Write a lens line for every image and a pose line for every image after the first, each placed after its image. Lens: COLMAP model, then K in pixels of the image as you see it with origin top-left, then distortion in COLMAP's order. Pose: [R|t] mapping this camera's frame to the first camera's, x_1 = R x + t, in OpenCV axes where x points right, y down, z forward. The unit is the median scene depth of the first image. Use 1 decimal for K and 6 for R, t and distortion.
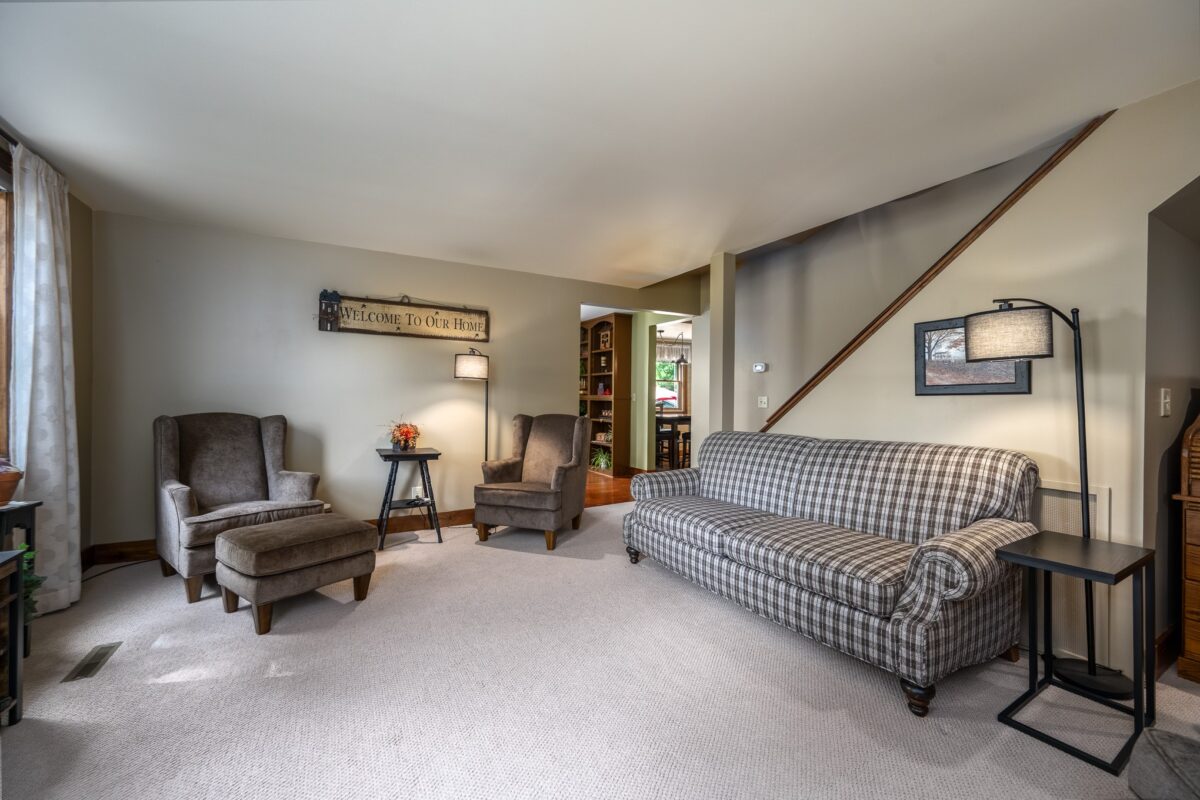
lens RADIAL K [[479.6, 0, 595.8], [0, 479.6, 397.8], [0, 0, 1]] dist [0.000344, -0.000698]
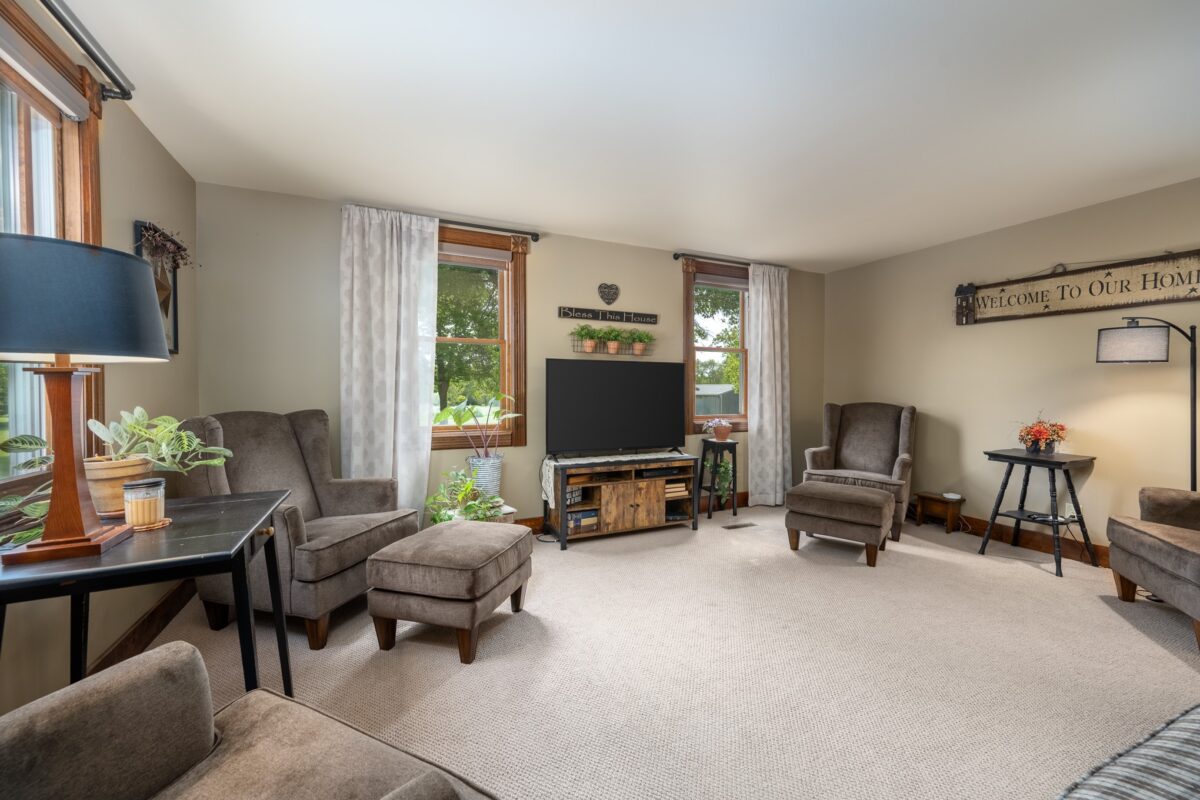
lens RADIAL K [[479.6, 0, 605.1], [0, 479.6, 398.2], [0, 0, 1]] dist [0.000344, -0.000698]
pose [[-0.070123, 0.011722, -0.997469, 0.498644], [0.000370, 0.999931, 0.011725, 0.003166], [0.997538, 0.000454, -0.070123, 0.315510]]
